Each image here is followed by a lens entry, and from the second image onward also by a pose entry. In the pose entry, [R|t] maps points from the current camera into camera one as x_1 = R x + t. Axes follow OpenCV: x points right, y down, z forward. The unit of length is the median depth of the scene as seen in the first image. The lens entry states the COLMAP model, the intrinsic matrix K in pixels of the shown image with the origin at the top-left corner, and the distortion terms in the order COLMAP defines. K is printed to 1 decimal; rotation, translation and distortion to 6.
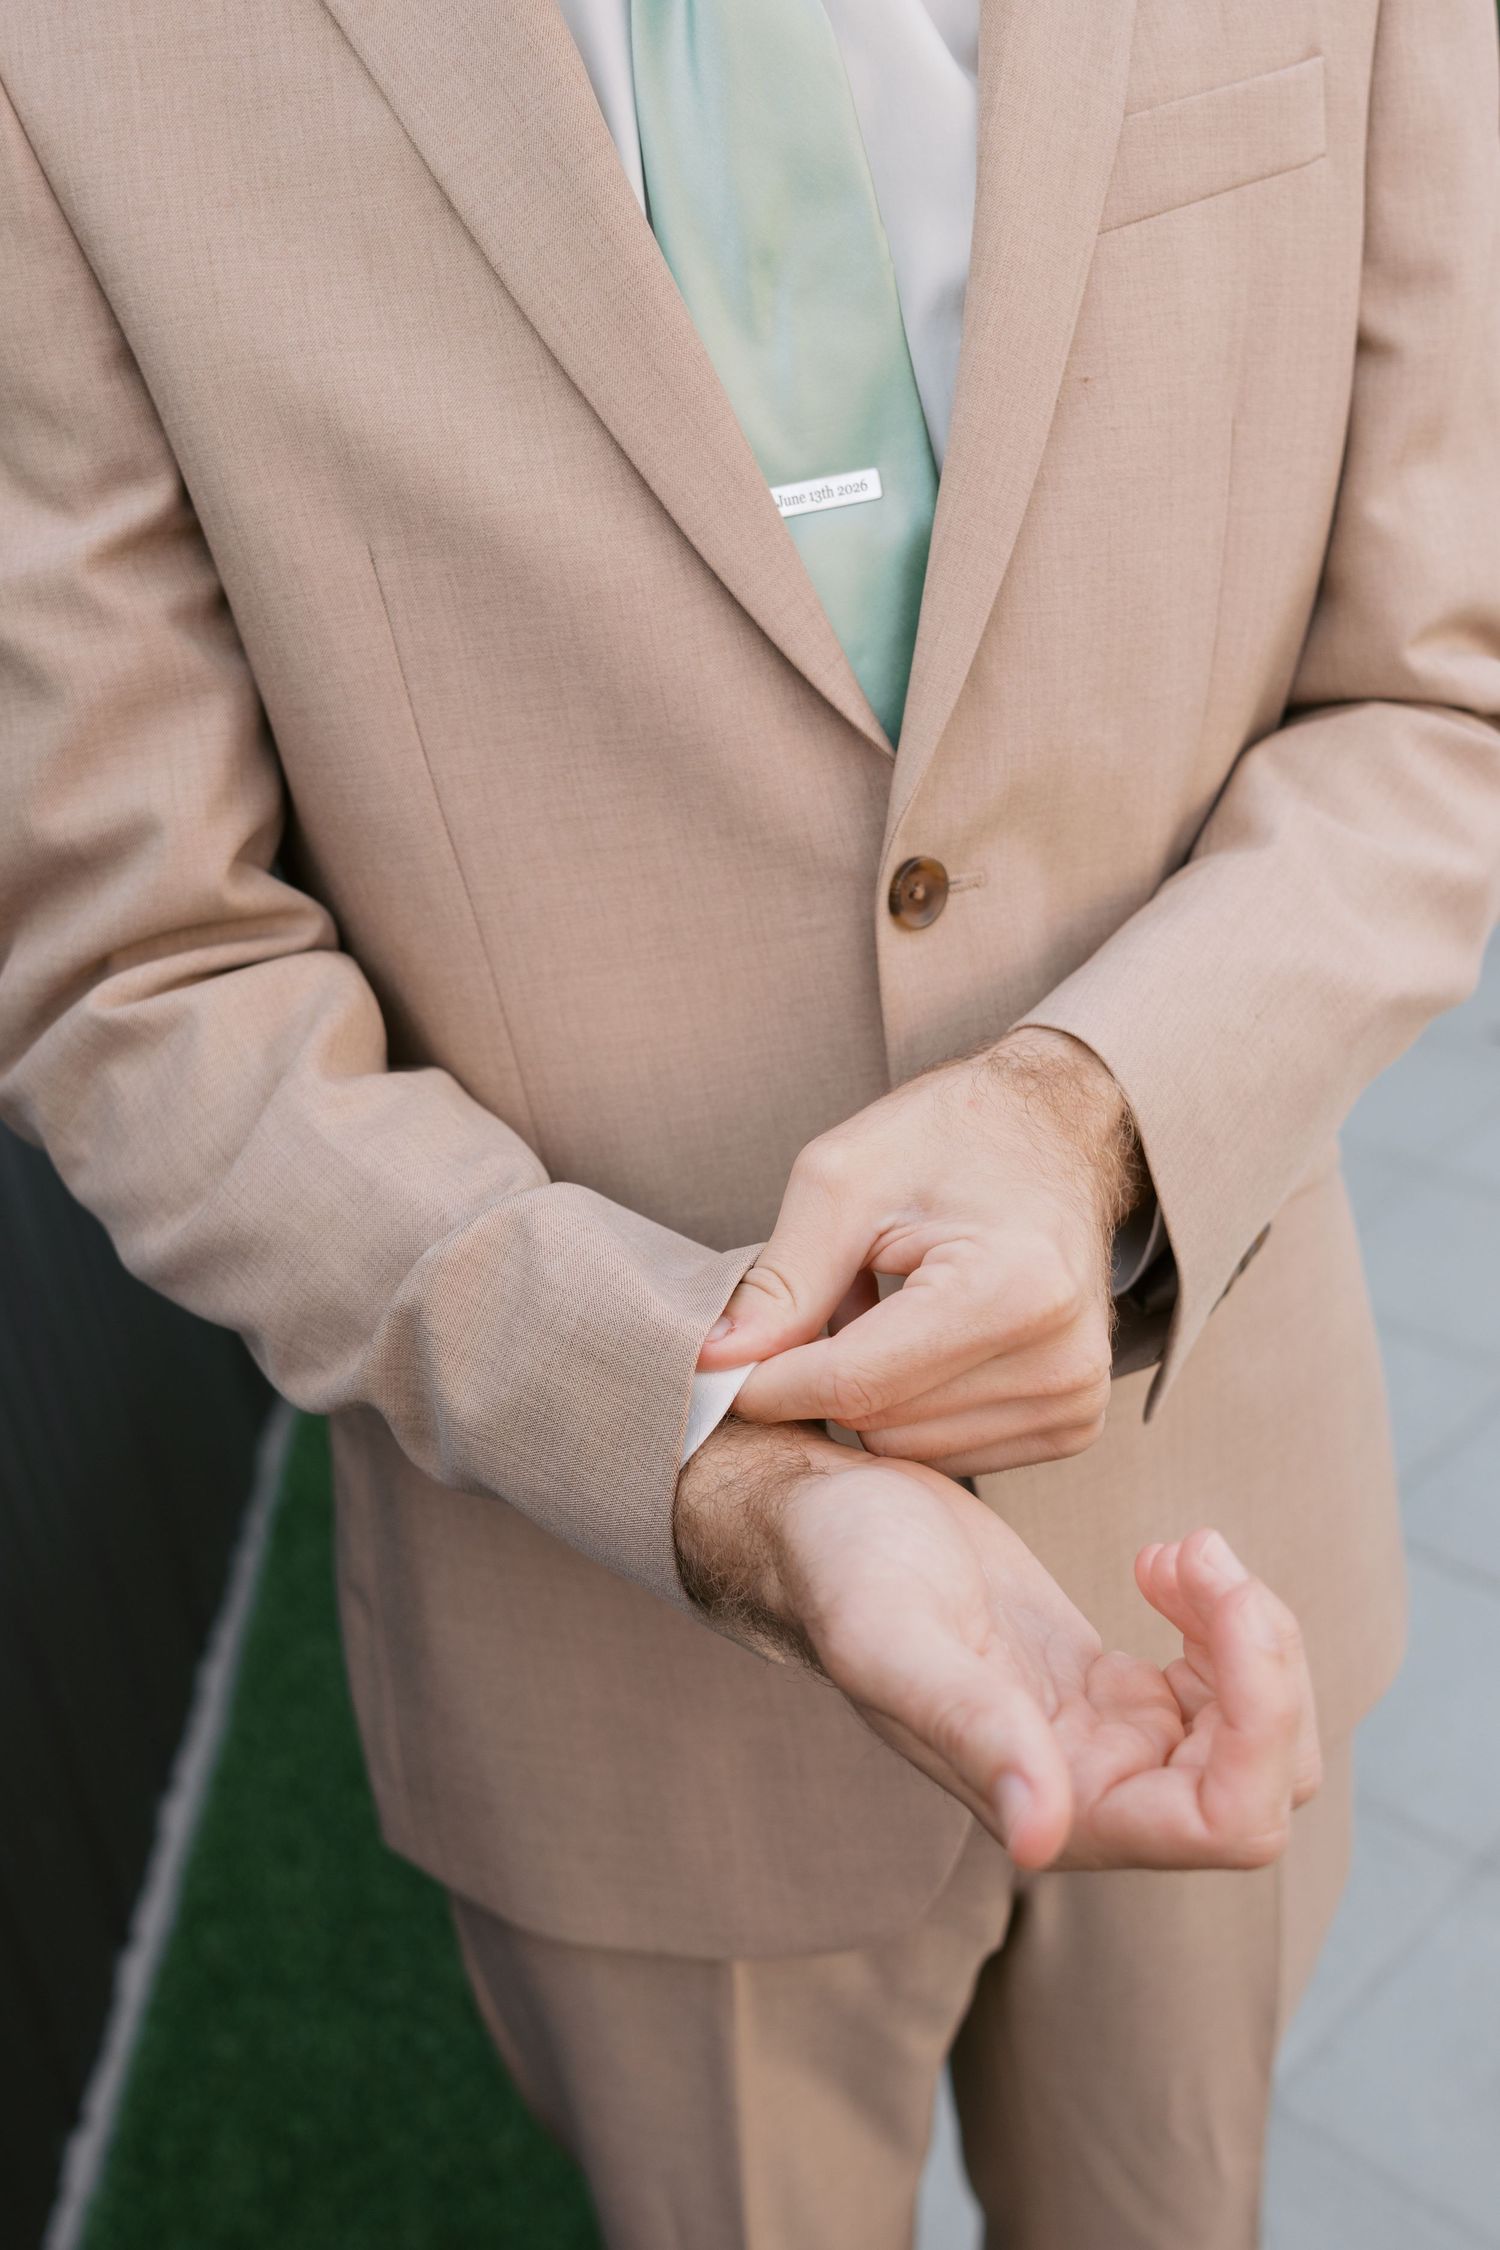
lens RADIAL K [[2521.4, 0, 735.0], [0, 2521.4, 1130.3], [0, 0, 1]] dist [-0.015409, 0.031285]
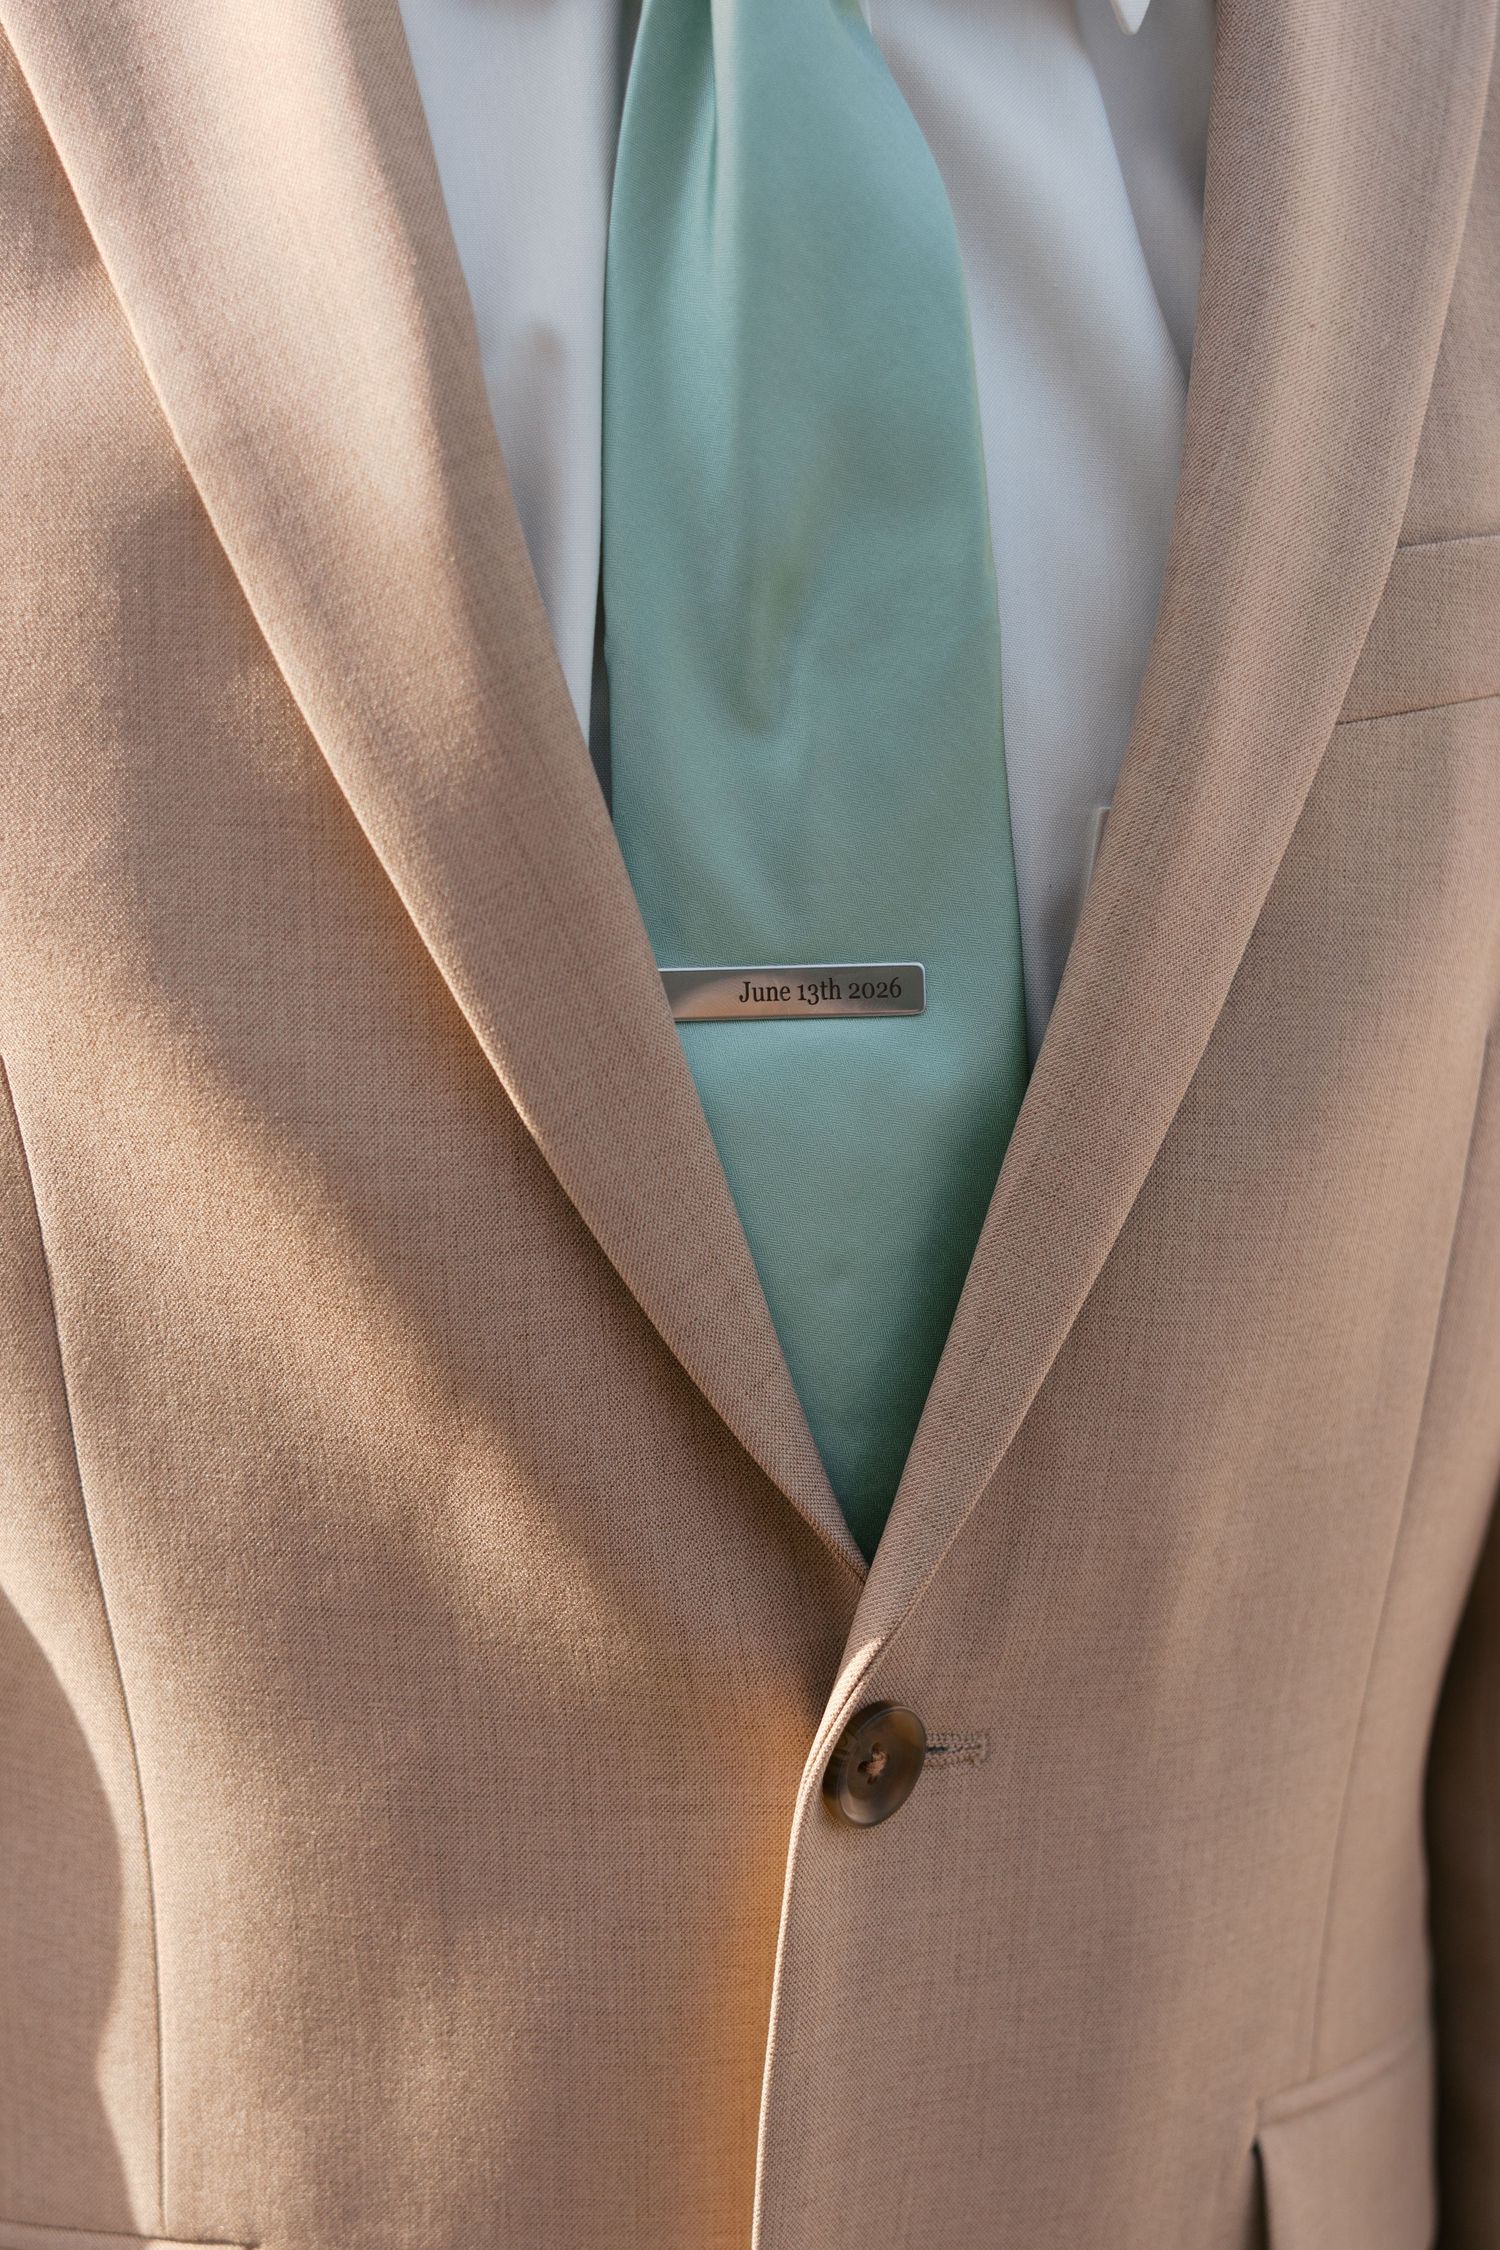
lens RADIAL K [[2521.4, 0, 735.0], [0, 2521.4, 1130.3], [0, 0, 1]] dist [-0.015409, 0.031285]
pose [[0.985647, 0.159158, -0.056288, 0.052200], [-0.165390, 0.977228, -0.132935, -0.156501], [0.033849, 0.140337, 0.989525, 0.411284]]
